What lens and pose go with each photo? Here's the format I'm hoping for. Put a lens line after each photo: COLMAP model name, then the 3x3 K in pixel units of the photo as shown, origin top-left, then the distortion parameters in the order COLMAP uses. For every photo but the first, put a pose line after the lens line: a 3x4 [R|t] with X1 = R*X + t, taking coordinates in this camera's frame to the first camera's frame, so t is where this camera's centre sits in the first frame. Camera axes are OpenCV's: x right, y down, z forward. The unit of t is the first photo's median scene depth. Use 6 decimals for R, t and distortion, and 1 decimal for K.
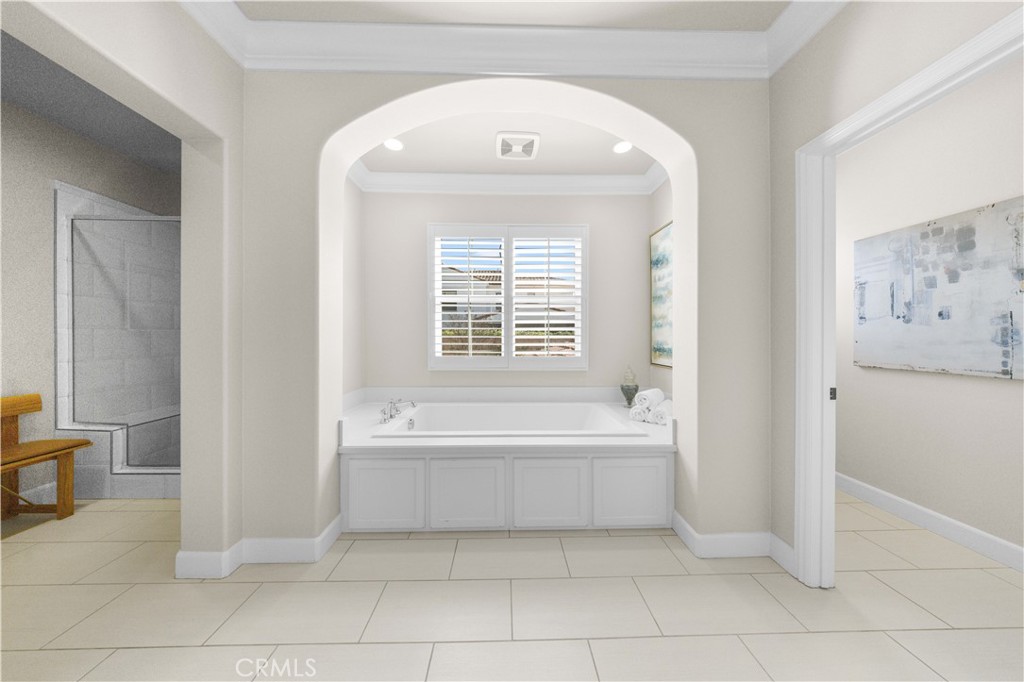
lens RADIAL K [[298.5, 0, 513.7], [0, 298.5, 339.7], [0, 0, 1]] dist [0.001489, 0.000196]
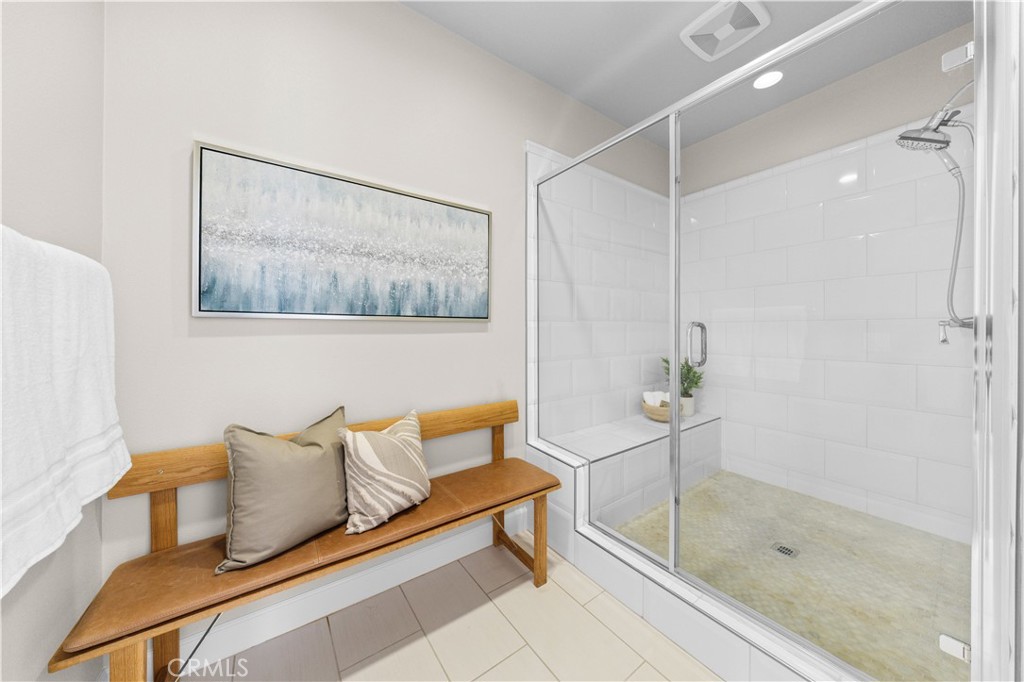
lens RADIAL K [[348.9, 0, 511.7], [0, 348.9, 339.5], [0, 0, 1]] dist [-0.000326, -0.000524]
pose [[0.561157, 0.006913, -0.827681, -0.764617], [-0.000552, 0.999968, 0.007977, 0.004975], [0.827709, -0.004019, 0.561143, 0.432777]]
